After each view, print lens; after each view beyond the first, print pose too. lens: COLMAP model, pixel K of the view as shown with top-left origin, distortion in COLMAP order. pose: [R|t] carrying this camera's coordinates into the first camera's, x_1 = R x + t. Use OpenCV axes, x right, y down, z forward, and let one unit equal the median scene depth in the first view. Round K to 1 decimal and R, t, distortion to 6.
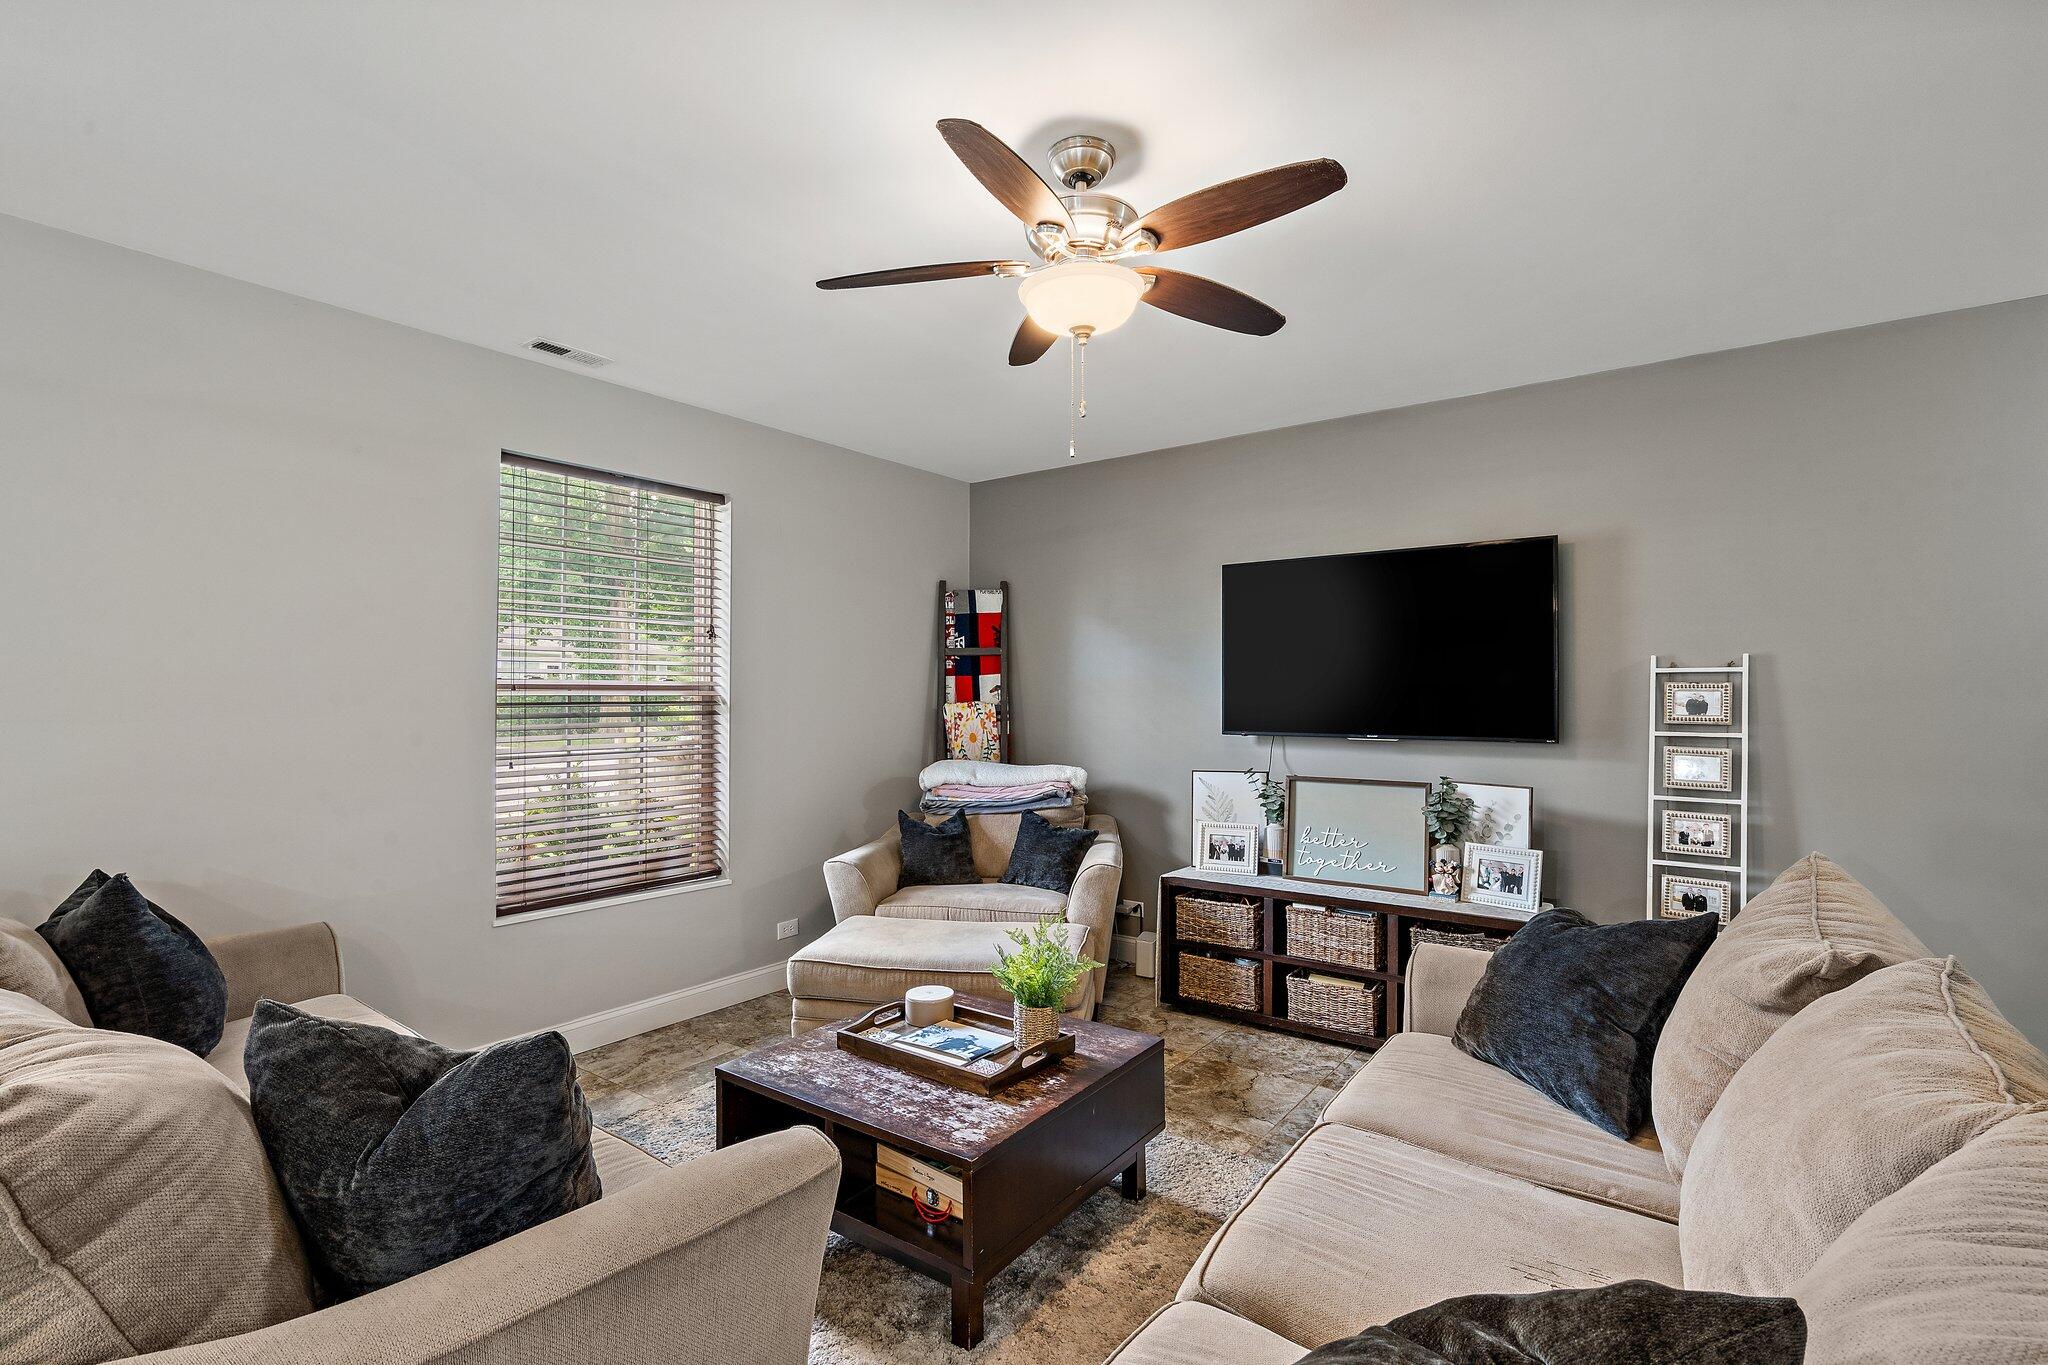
lens RADIAL K [[950.9, 0, 1019.8], [0, 950.9, 681.9], [0, 0, 1]] dist [-0.000868, 0.000962]
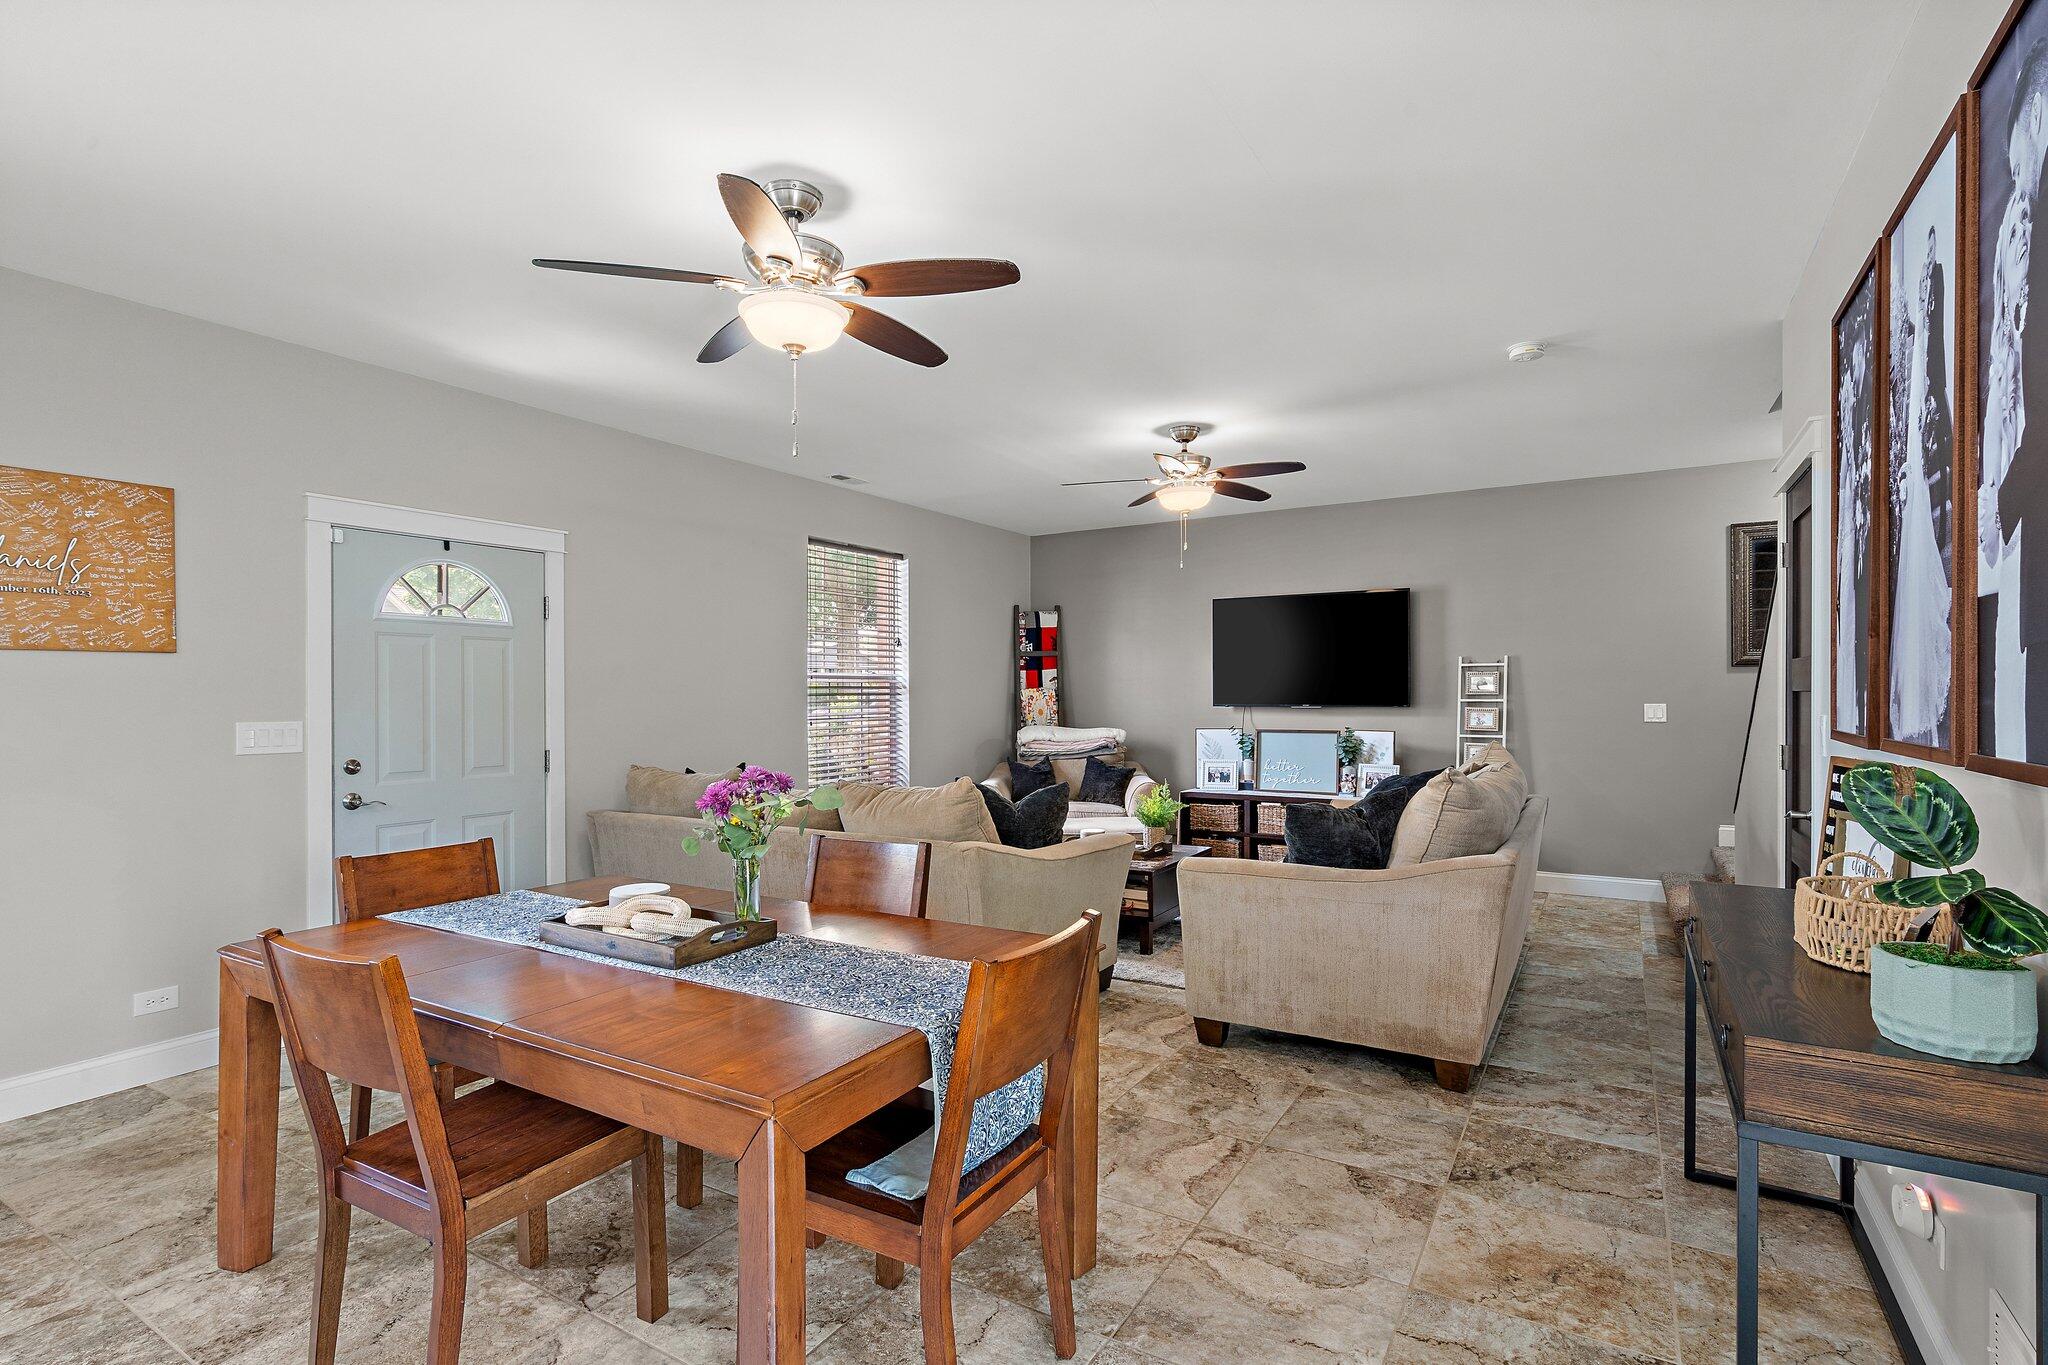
lens RADIAL K [[950.9, 0, 1029.7], [0, 950.9, 690.4], [0, 0, 1]] dist [-0.000868, 0.000962]
pose [[0.995931, -0.004919, 0.089980, -0.243102], [0.003893, 0.999925, 0.011569, 0.009660], [-0.090030, -0.011172, 0.995876, -0.572550]]
